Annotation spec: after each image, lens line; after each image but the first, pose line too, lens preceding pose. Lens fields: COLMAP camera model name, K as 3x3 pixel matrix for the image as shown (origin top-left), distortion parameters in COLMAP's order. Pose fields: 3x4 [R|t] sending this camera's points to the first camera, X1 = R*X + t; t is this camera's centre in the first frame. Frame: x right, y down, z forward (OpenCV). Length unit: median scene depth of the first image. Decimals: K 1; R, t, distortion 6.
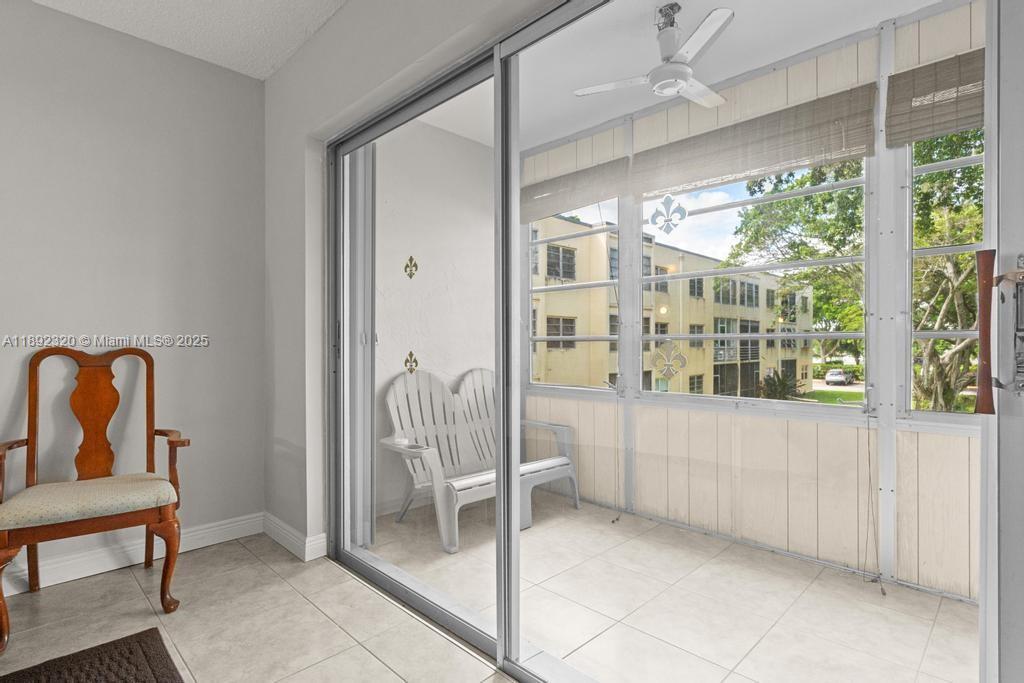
lens RADIAL K [[522.8, 0, 515.5], [0, 522.8, 344.7], [0, 0, 1]] dist [-0.004162, 0.000131]
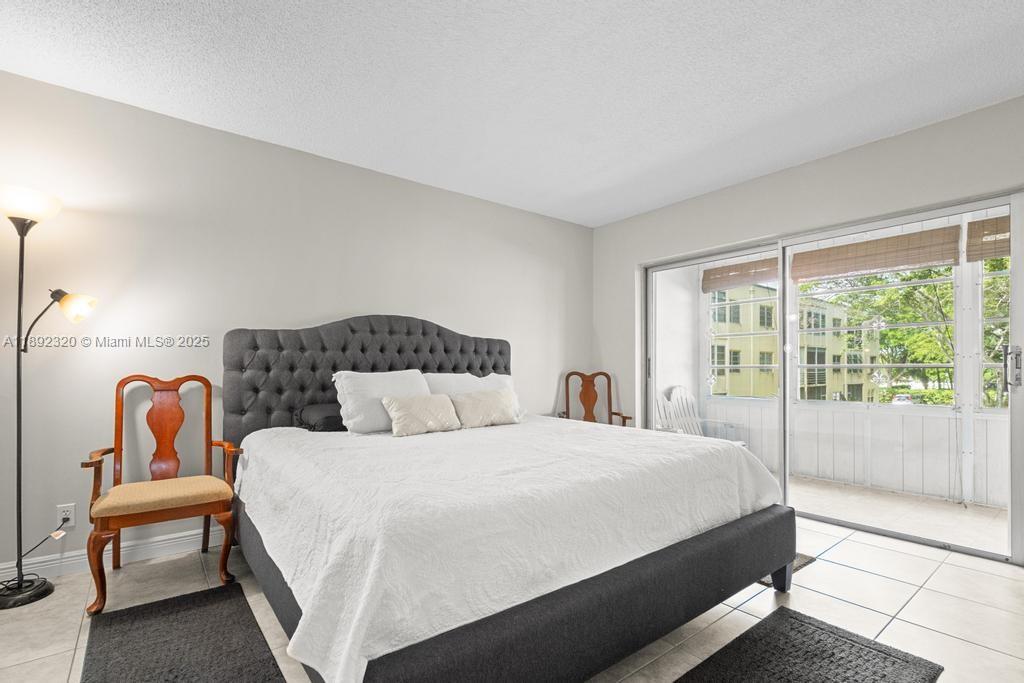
lens RADIAL K [[475.7, 0, 514.2], [0, 475.7, 367.6], [0, 0, 1]] dist [-0.004388, 0.000168]
pose [[0.991197, 0.000706, -0.132392, -0.405471], [-0.001264, 0.999991, -0.004128, -0.003214], [0.132387, 0.004259, 0.991189, -0.540300]]
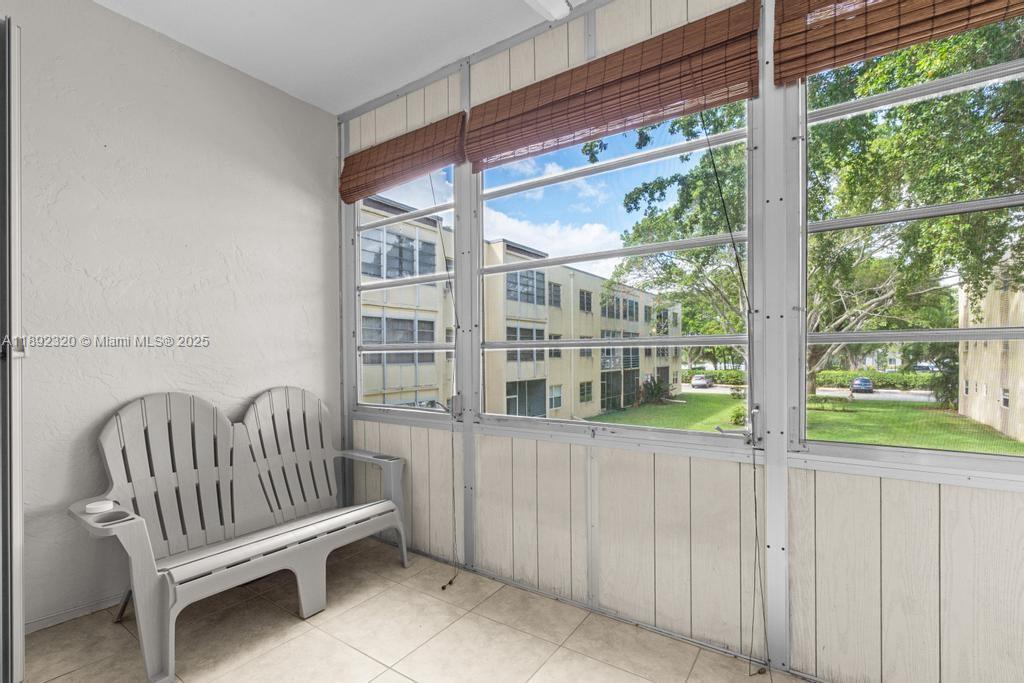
lens RADIAL K [[475.7, 0, 527.0], [0, 475.7, 357.7], [0, 0, 1]] dist [-0.004388, 0.000168]
pose [[0.979393, -0.008004, 0.201807, 0.152361], [0.006971, 0.999959, 0.005830, 0.001397], [-0.201845, -0.004303, 0.979408, 0.271759]]
